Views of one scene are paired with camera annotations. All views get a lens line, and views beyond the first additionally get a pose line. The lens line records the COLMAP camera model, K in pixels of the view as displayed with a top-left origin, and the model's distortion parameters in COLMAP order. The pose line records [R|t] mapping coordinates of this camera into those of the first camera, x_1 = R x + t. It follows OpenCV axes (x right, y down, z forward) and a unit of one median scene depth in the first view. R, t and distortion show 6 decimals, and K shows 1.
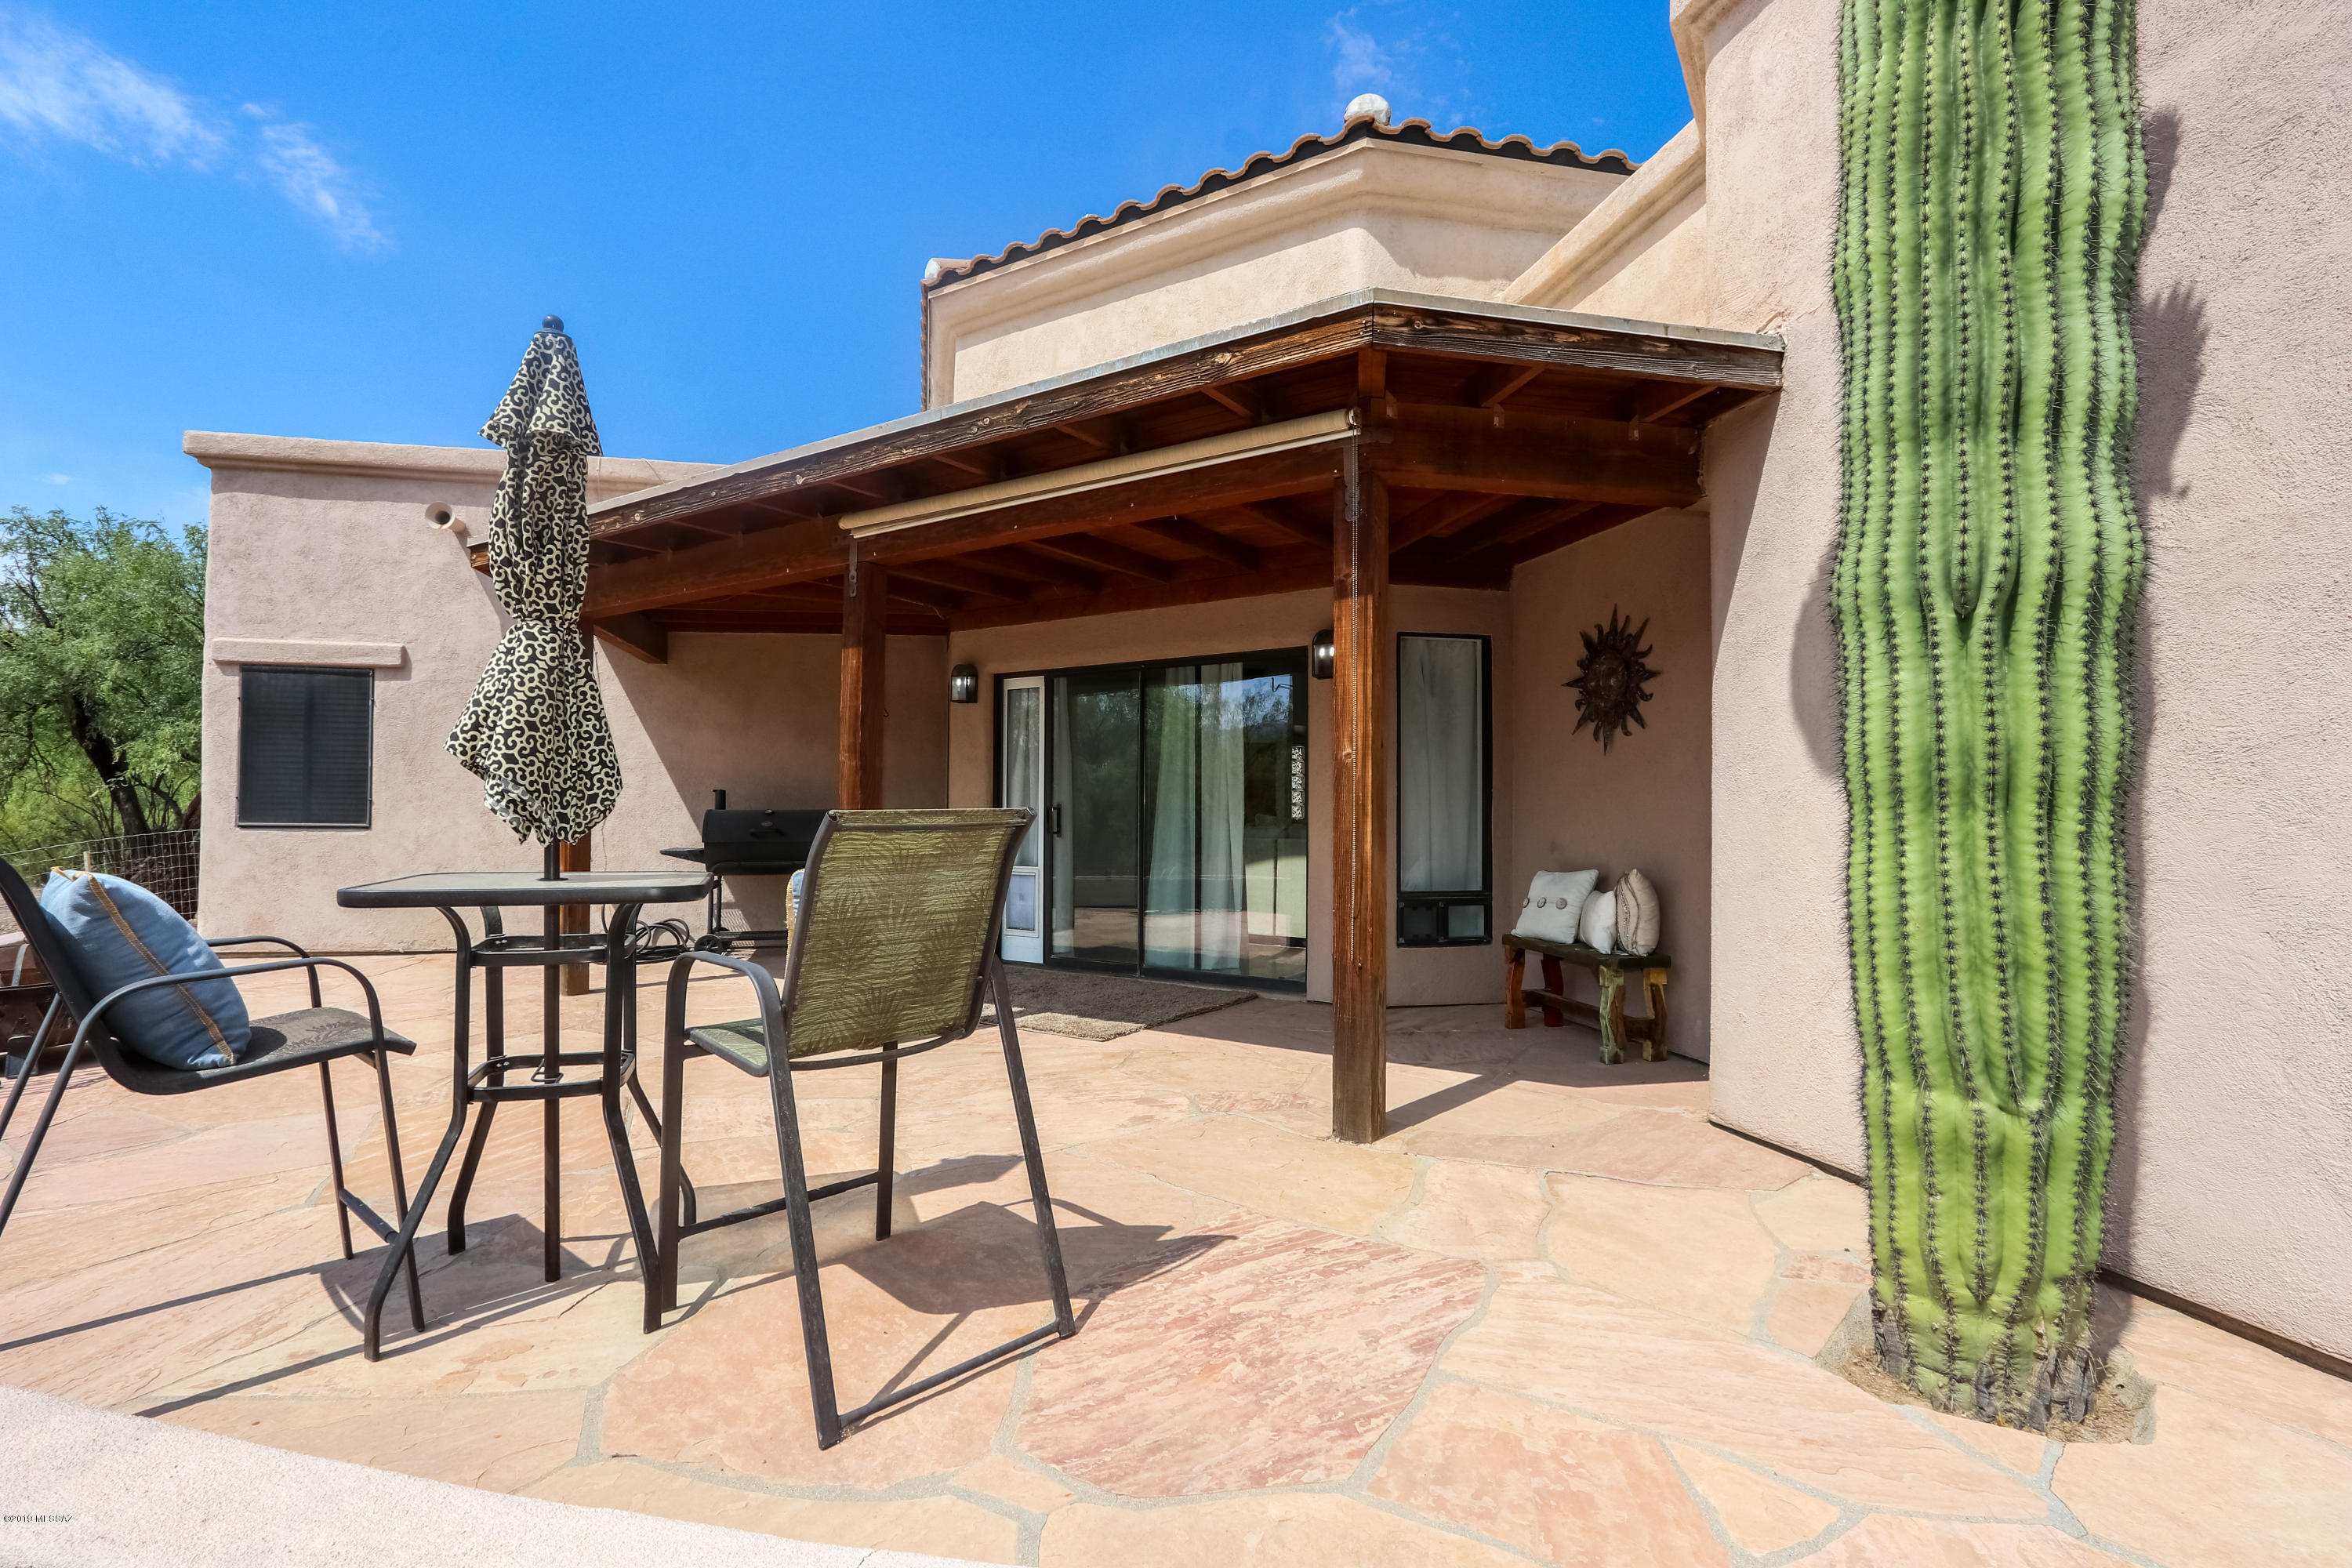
lens RADIAL K [[1089.1, 0, 1154.1], [0, 1089.1, 791.6], [0, 0, 1]] dist [-0.020950, 0.006463]
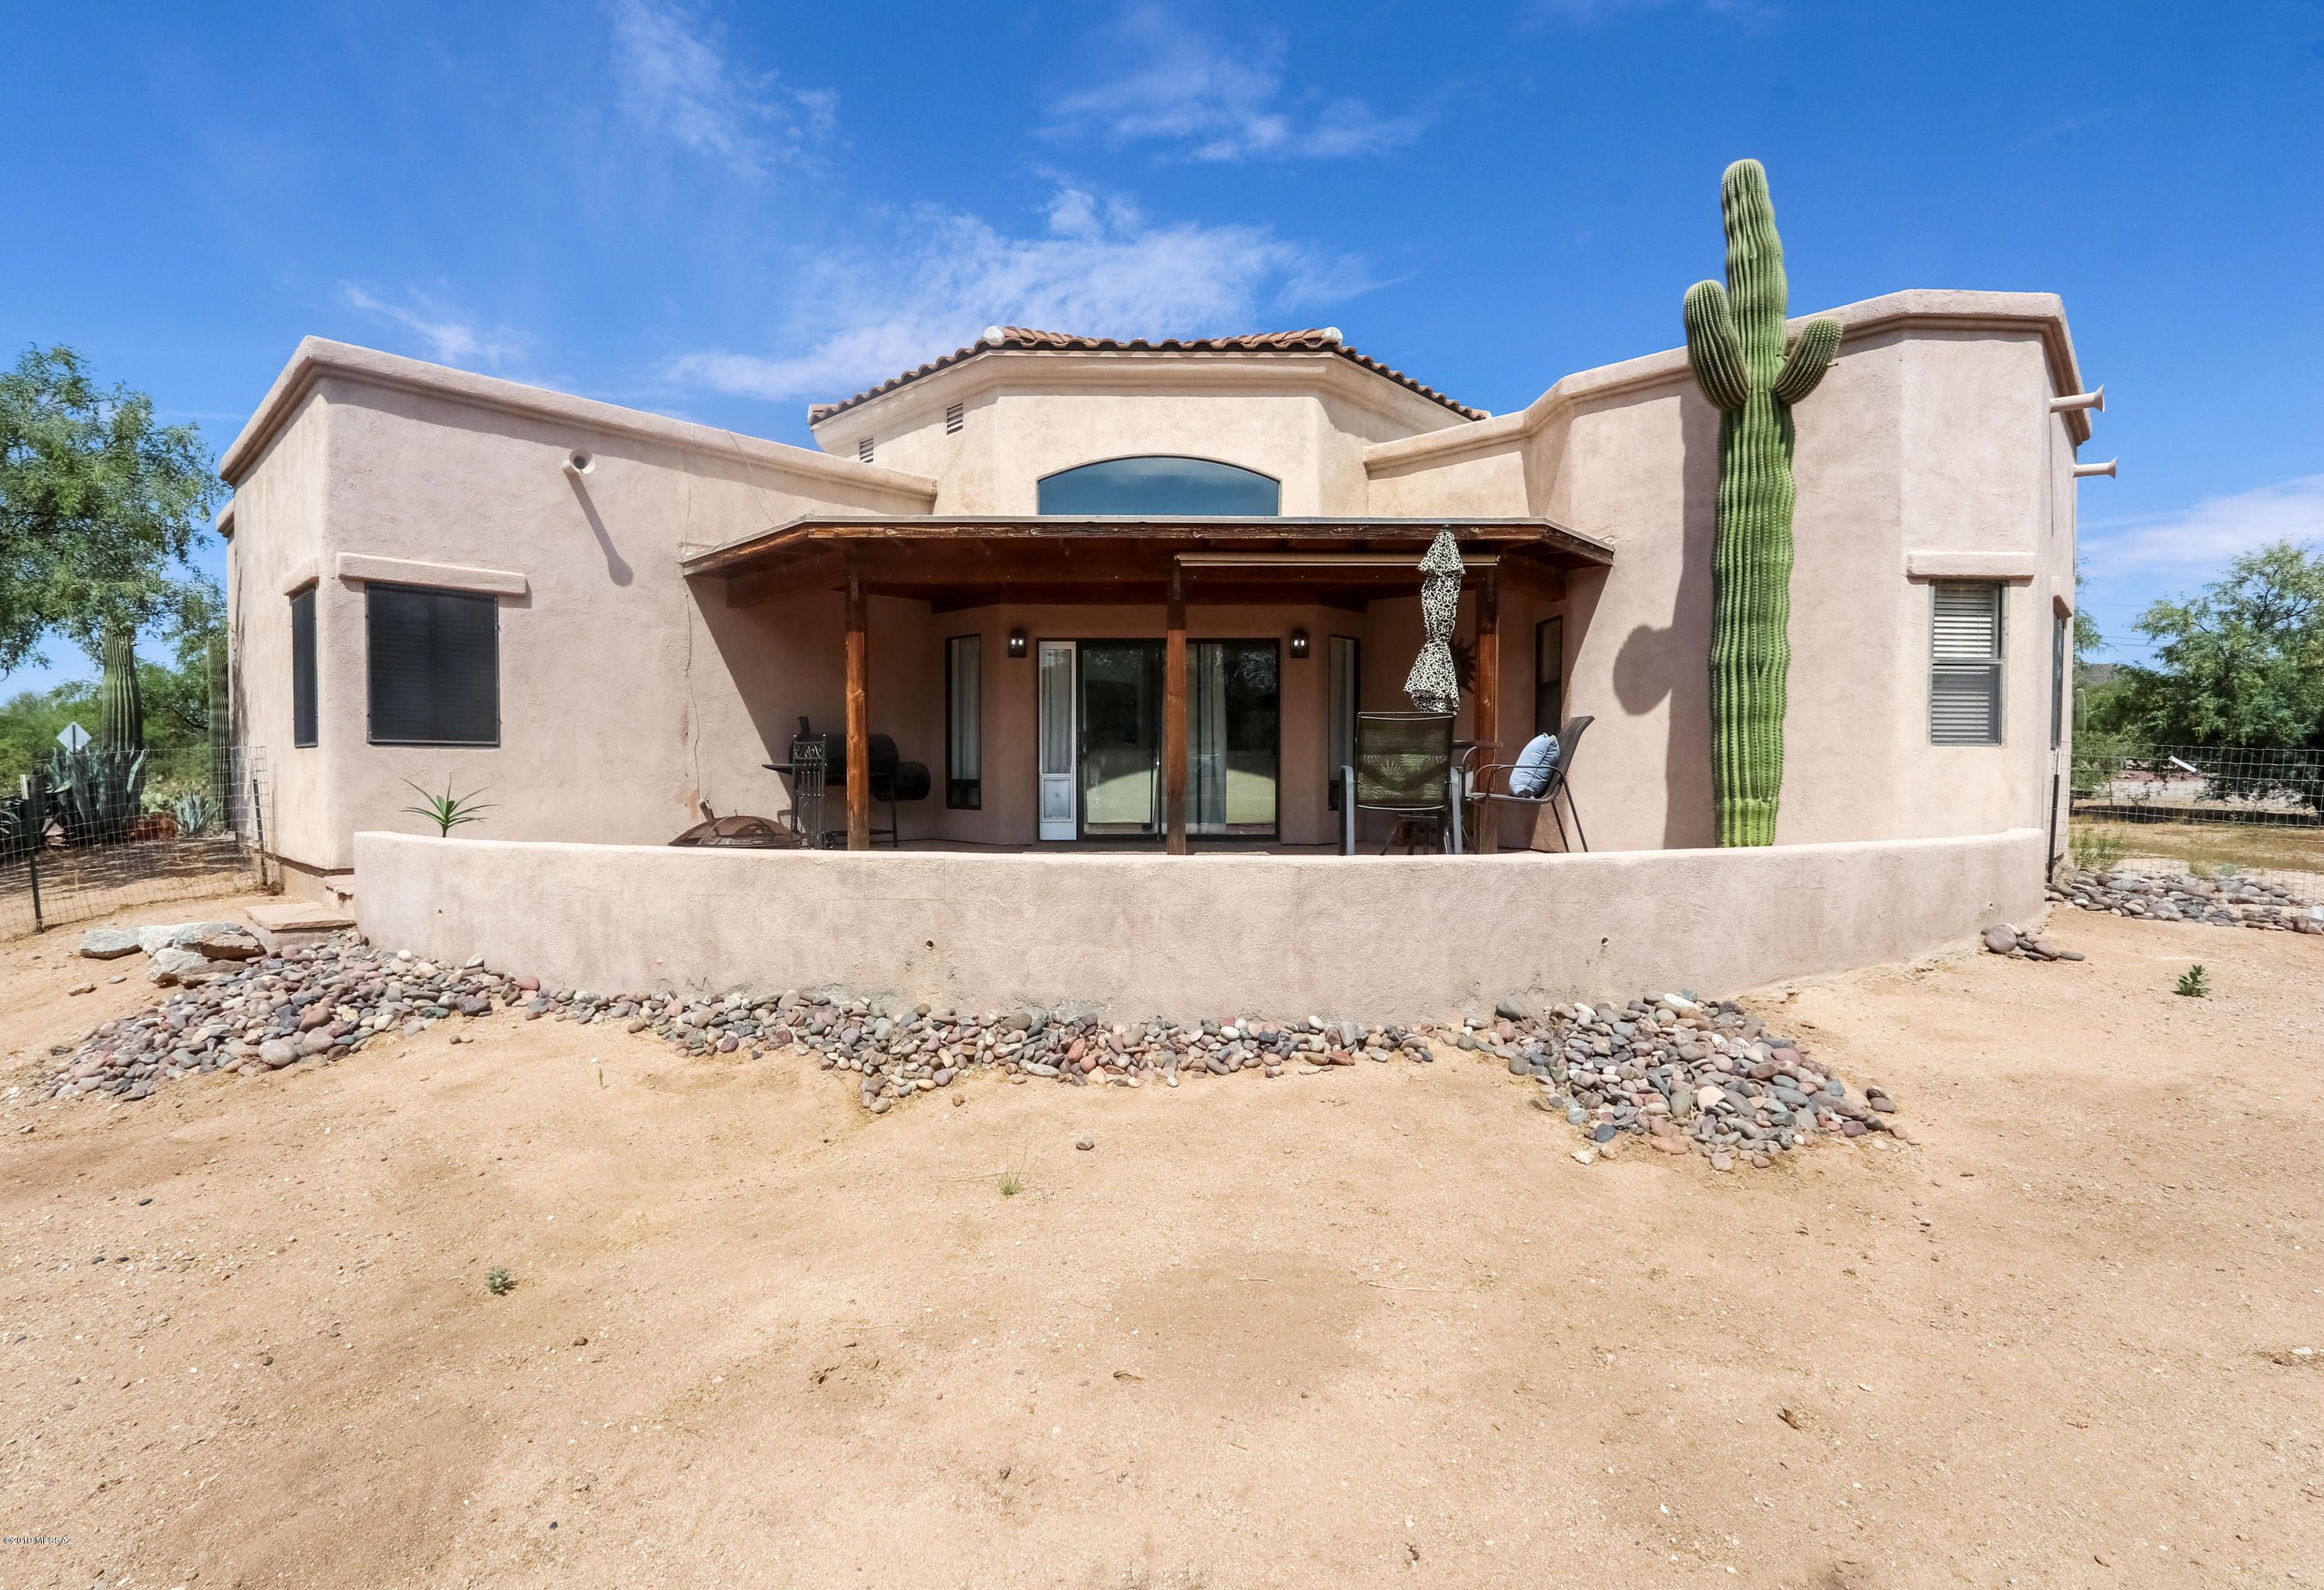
lens RADIAL K [[1070.1, 0, 1151.2], [0, 1070.1, 784.3], [0, 0, 1]] dist [-0.001533, 0.000034]
pose [[0.829183, -0.015769, 0.558755, -0.800119], [-0.006929, 0.999235, 0.038482, 0.026884], [-0.558935, -0.035780, 0.828439, -0.237243]]
